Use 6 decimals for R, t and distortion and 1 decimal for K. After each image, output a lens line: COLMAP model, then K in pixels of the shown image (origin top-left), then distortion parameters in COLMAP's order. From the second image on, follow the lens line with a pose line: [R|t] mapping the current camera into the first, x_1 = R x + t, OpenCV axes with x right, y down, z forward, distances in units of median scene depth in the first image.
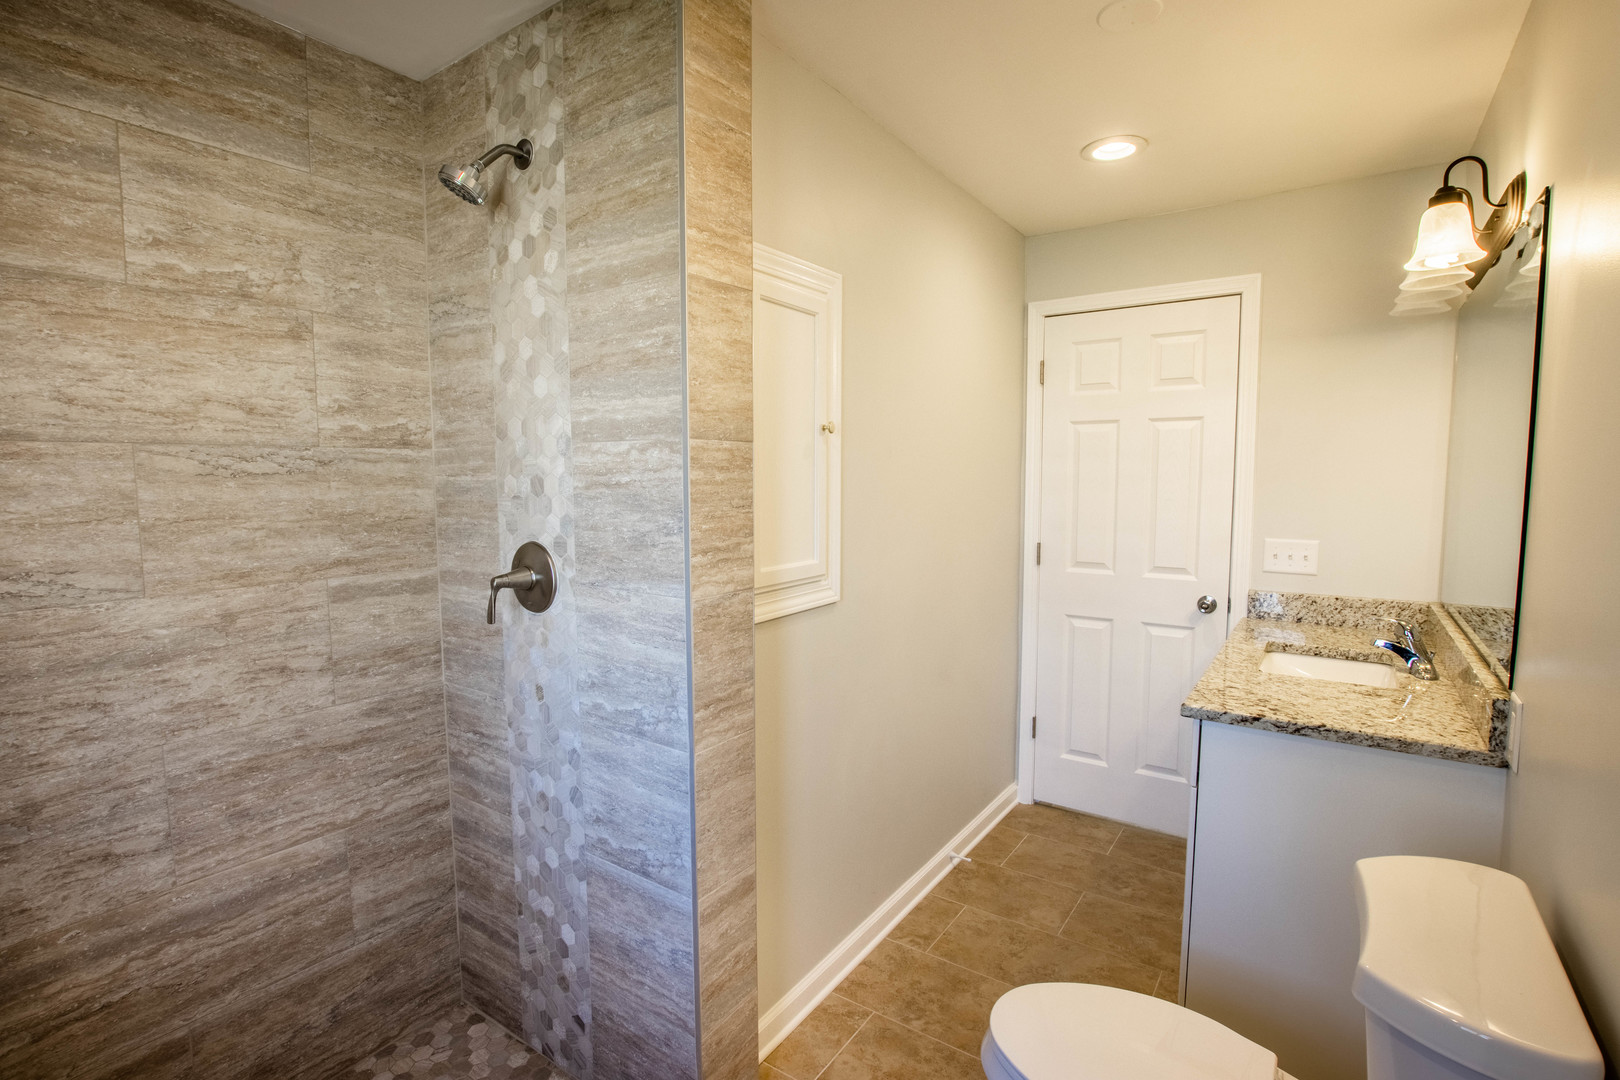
lens RADIAL K [[759.7, 0, 810.8], [0, 759.7, 537.8], [0, 0, 1]] dist [0.008642, -0.002535]
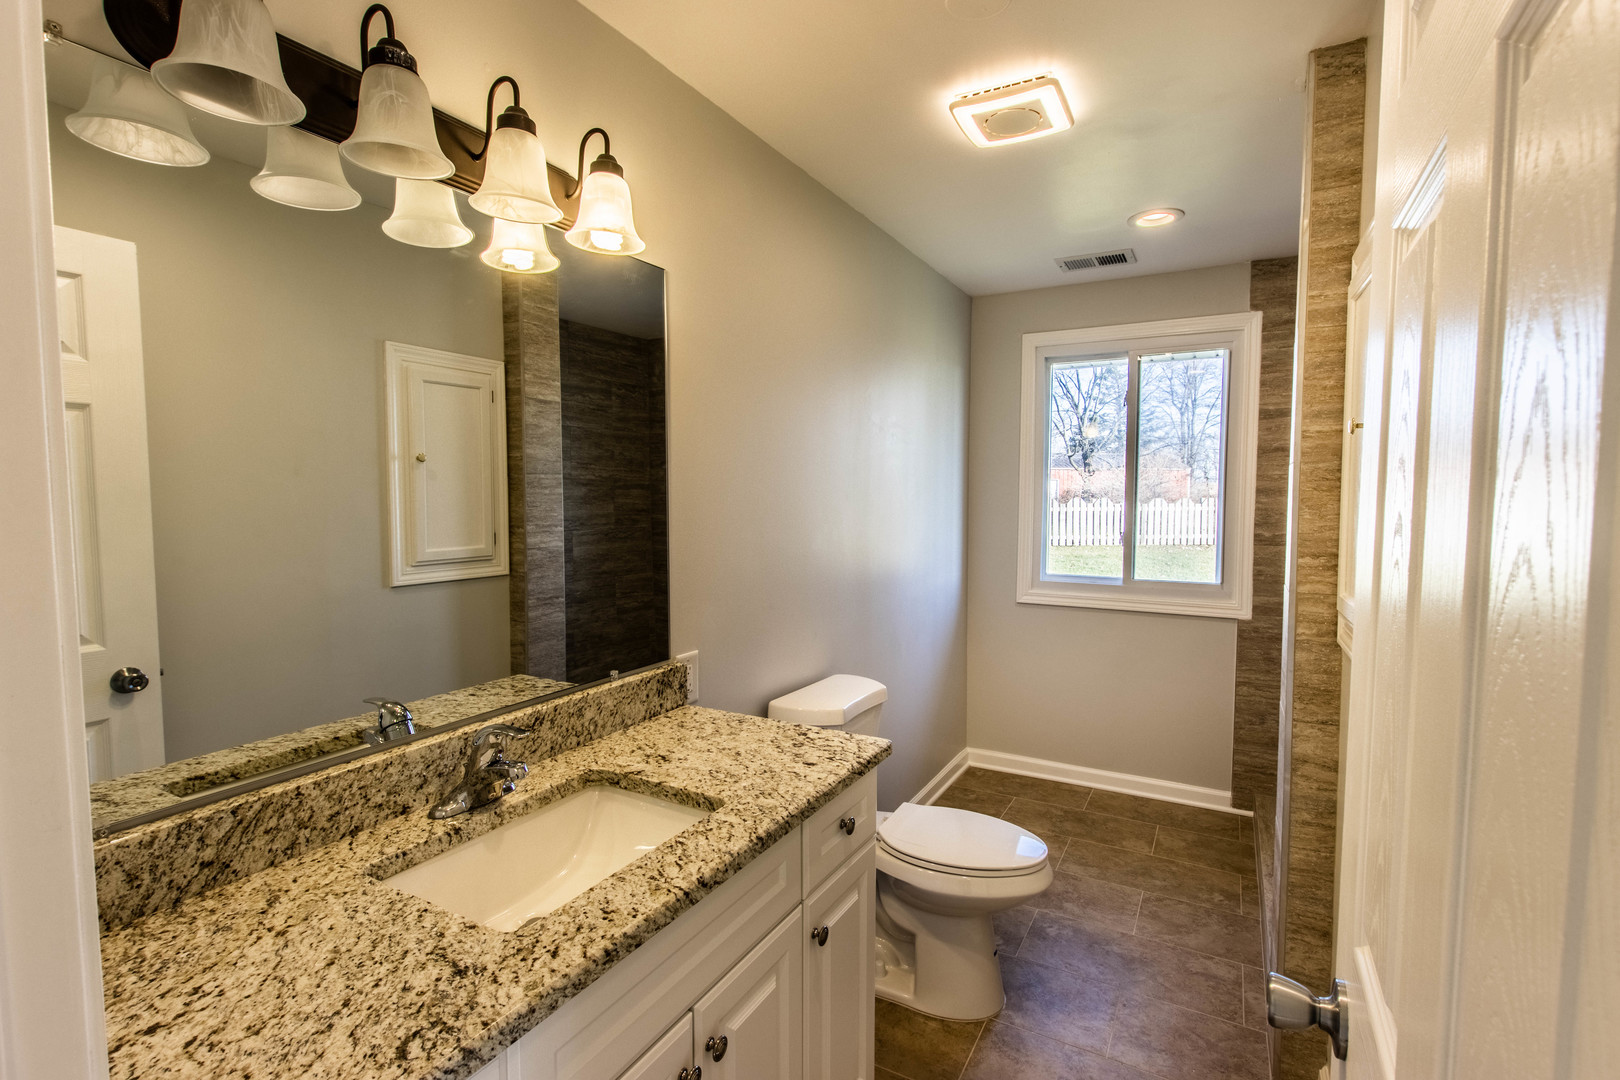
lens RADIAL K [[759.7, 0, 810.2], [0, 759.7, 539.1], [0, 0, 1]] dist [0.008642, -0.002535]
pose [[-0.995186, 0.001342, -0.097993, 0.687860], [-0.013491, 0.988511, 0.150544, -0.156462], [0.097069, 0.151141, -0.983735, 1.885099]]
